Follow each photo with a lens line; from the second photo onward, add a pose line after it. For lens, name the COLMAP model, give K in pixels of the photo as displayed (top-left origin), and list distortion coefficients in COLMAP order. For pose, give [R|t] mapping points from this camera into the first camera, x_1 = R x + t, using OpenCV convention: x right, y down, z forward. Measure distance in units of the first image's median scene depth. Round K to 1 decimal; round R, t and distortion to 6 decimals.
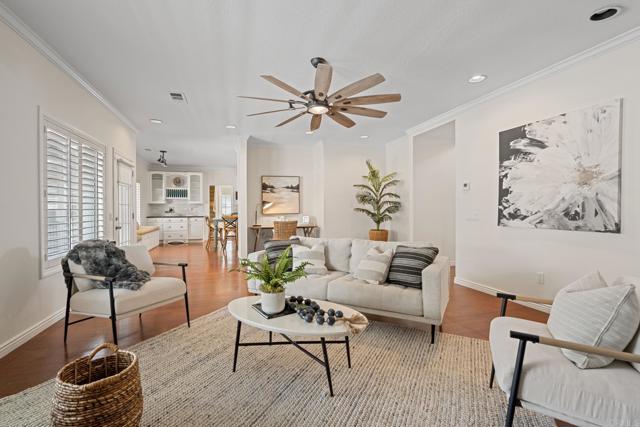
lens RADIAL K [[291.4, 0, 322.6], [0, 291.4, 213.5], [0, 0, 1]] dist [0.000227, -0.000687]
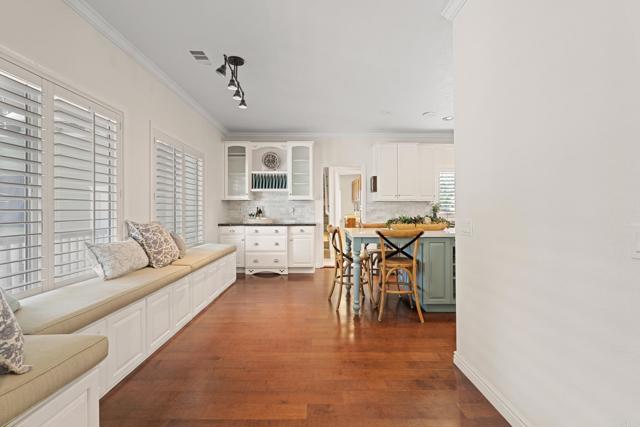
lens RADIAL K [[291.4, 0, 321.5], [0, 291.4, 209.5], [0, 0, 1]] dist [0.000227, -0.000687]
pose [[0.963885, -0.002391, -0.266310, -0.266728], [-0.004878, 0.999633, -0.026631, -0.002398], [0.266276, 0.026969, 0.963520, 0.514477]]
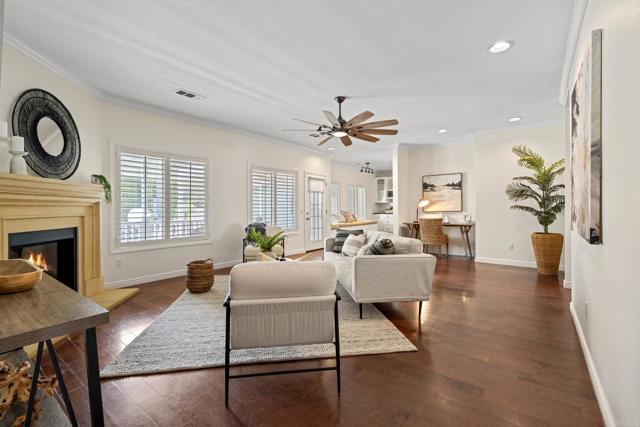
lens RADIAL K [[291.4, 0, 317.6], [0, 291.4, 208.0], [0, 0, 1]] dist [0.000227, -0.000687]
pose [[0.595680, -0.001189, -0.803221, 0.280675], [-0.007096, 0.999952, -0.006742, -0.000774], [0.803191, 0.009716, 0.595643, 0.031416]]
